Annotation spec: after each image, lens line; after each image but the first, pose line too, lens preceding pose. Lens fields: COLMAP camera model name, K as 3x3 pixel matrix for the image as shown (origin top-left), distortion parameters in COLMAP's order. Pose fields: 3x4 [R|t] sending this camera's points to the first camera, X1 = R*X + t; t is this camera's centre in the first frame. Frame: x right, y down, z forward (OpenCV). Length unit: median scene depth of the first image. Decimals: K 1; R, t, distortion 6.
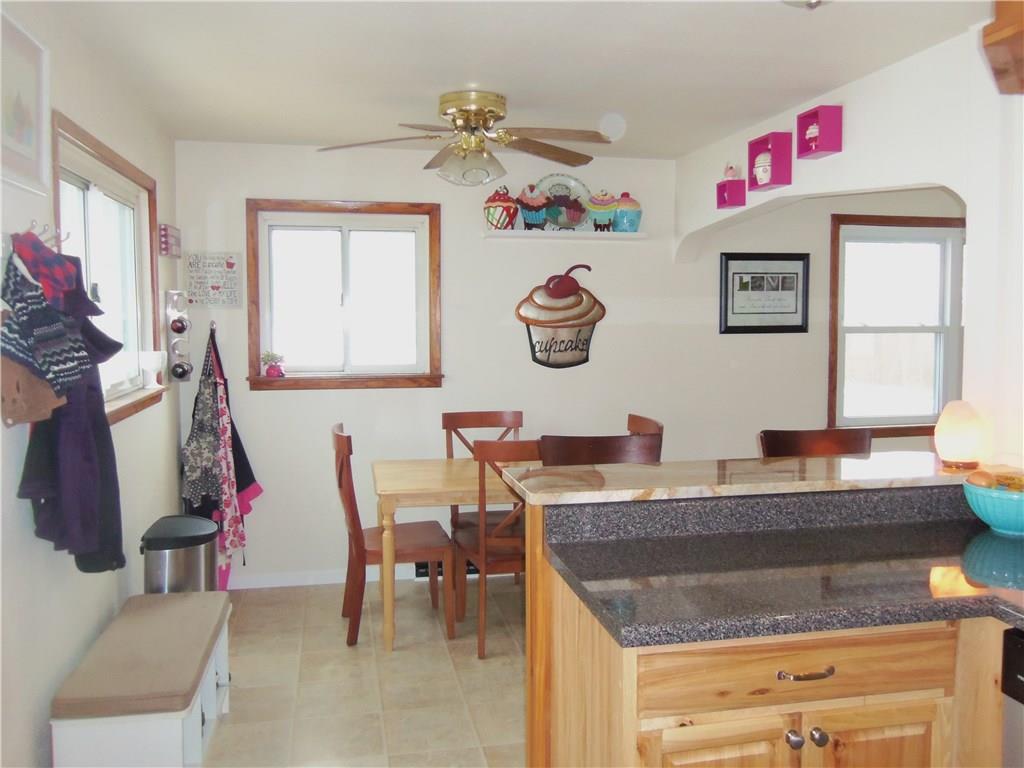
lens RADIAL K [[857.0, 0, 512.0], [0, 857.0, 384.0], [0, 0, 1]] dist [-0.004400, -0.006274]
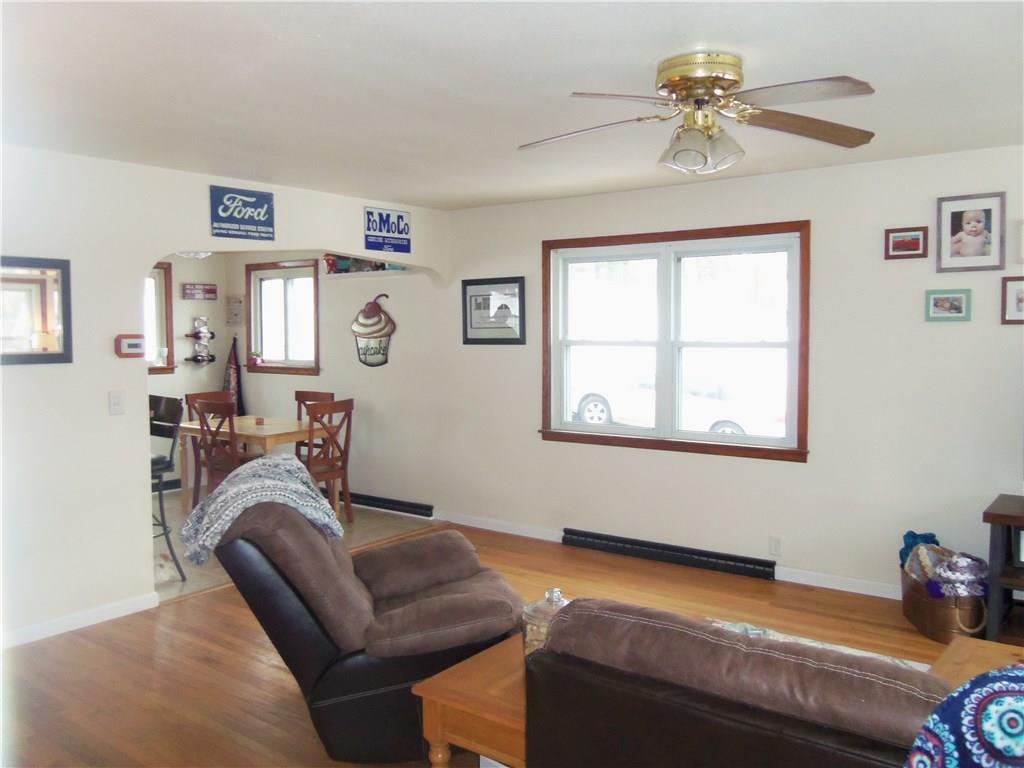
lens RADIAL K [[857.0, 0, 512.0], [0, 857.0, 384.0], [0, 0, 1]] dist [-0.004400, -0.006274]
pose [[0.640617, 0.048388, -0.766334, 1.295861], [-0.061574, 0.998036, 0.011546, -0.020161], [0.765388, 0.039790, 0.642338, 0.255824]]
